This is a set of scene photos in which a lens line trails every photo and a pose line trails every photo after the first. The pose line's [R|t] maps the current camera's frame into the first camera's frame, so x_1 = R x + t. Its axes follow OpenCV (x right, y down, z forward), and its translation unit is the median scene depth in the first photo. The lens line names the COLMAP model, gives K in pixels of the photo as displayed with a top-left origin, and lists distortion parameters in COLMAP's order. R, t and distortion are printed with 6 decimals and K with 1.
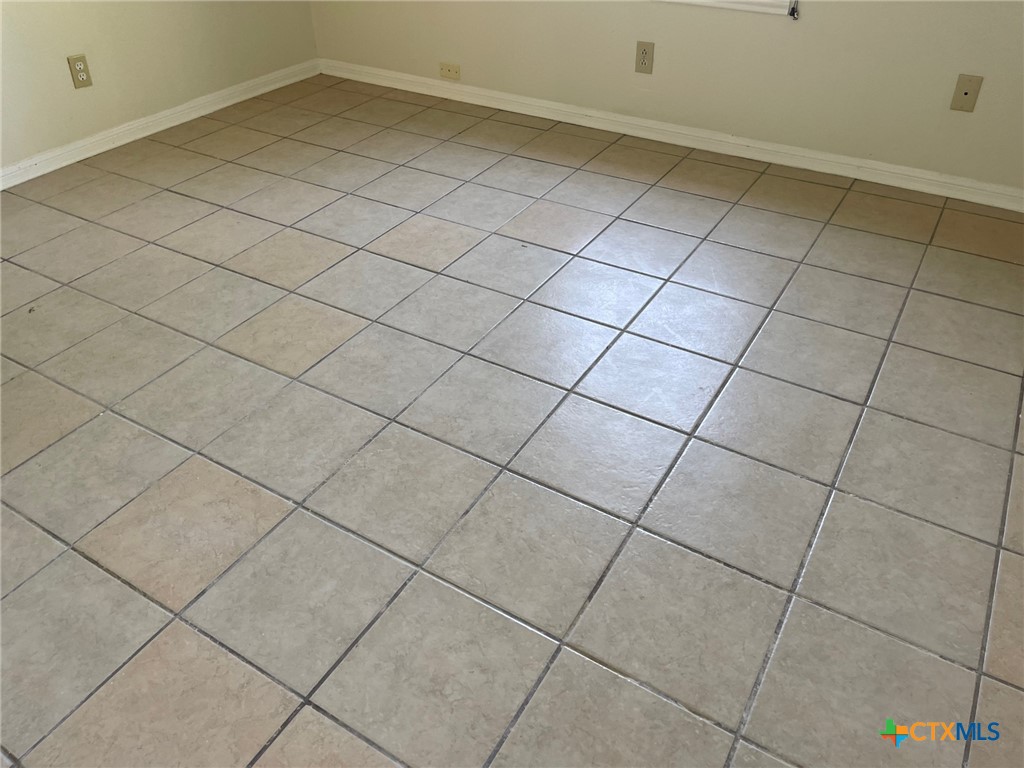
lens RADIAL K [[773.0, 0, 504.5], [0, 773.0, 375.9], [0, 0, 1]] dist [0.070622, -0.087696]
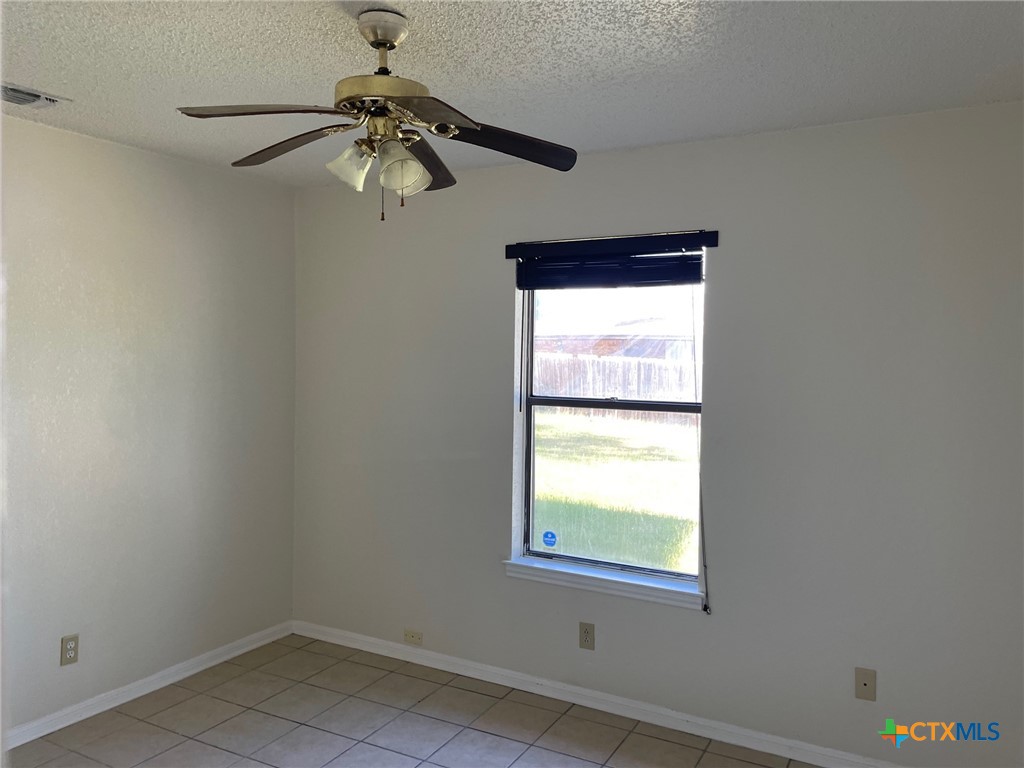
lens RADIAL K [[773.0, 0, 514.3], [0, 773.0, 380.4], [0, 0, 1]] dist [0.070622, -0.087696]
pose [[0.997869, 0.025380, 0.060103, -0.003837], [0.014249, 0.814211, -0.580394, -0.056915], [-0.063667, 0.580013, 0.812115, -0.139419]]
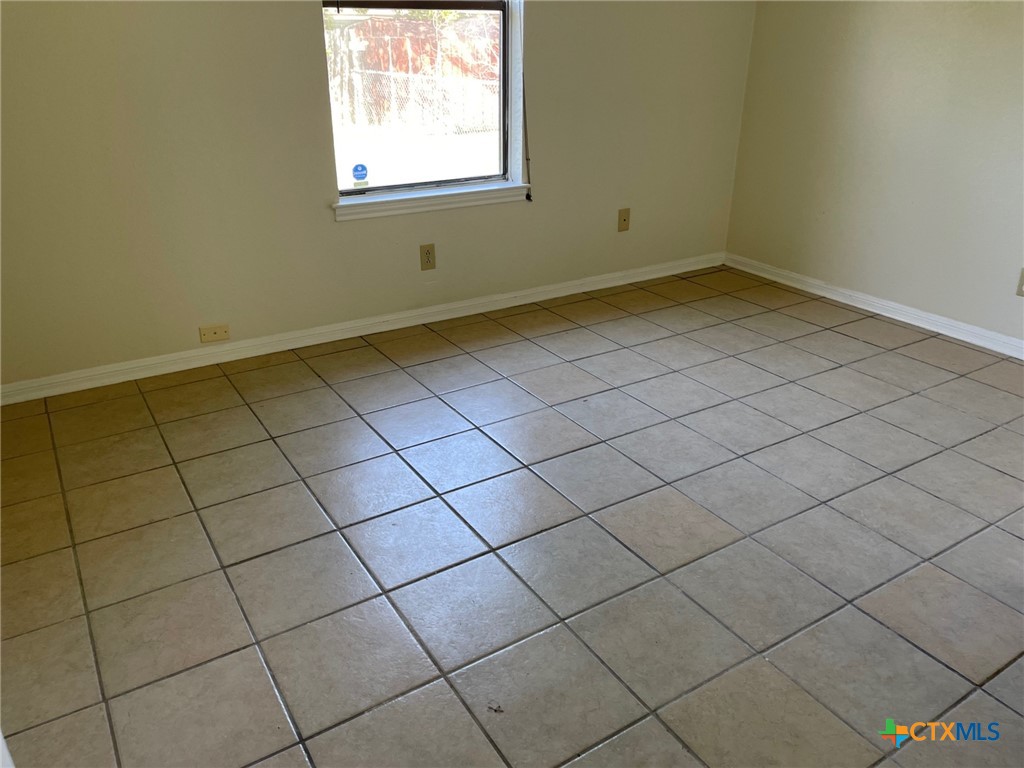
lens RADIAL K [[773.0, 0, 508.9], [0, 773.0, 375.4], [0, 0, 1]] dist [0.070622, -0.087696]
pose [[0.445960, -0.349965, 0.823799, -0.819462], [0.537928, 0.840418, 0.065820, -0.287688], [-0.715369, 0.413791, 0.563048, 0.360646]]
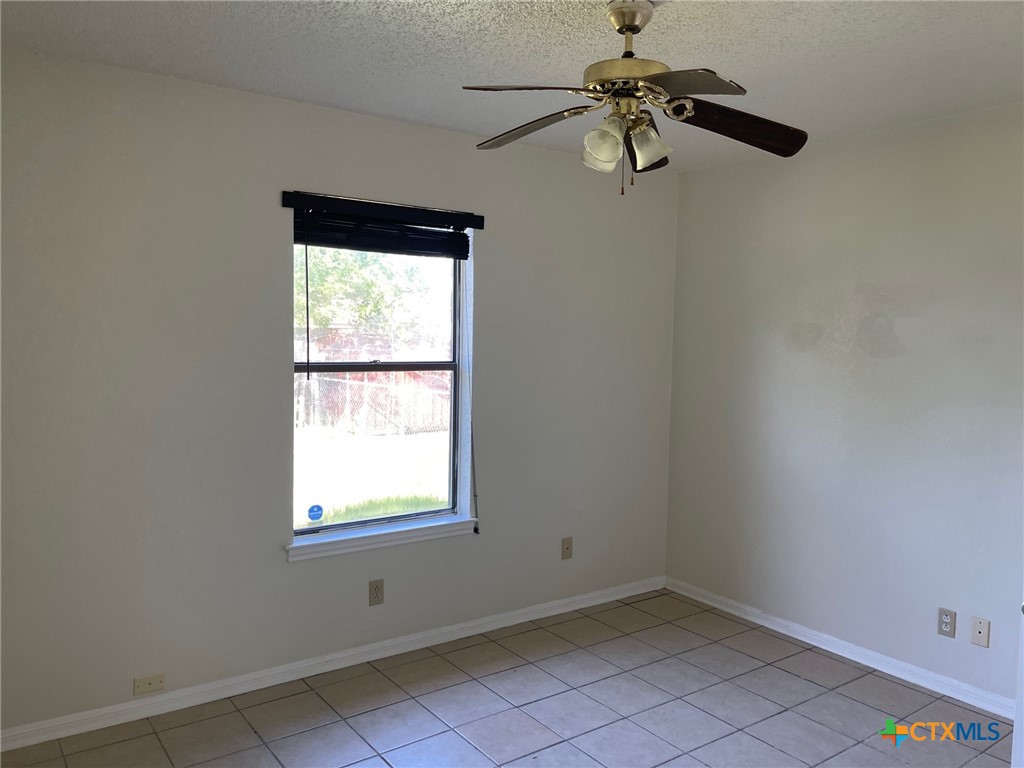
lens RADIAL K [[773.0, 0, 510.3], [0, 773.0, 387.3], [0, 0, 1]] dist [0.070622, -0.087696]
pose [[0.383097, -0.045015, 0.922611, -0.853810], [0.542323, 0.819503, -0.185205, -0.354751], [-0.747745, 0.571305, 0.338362, 0.295931]]
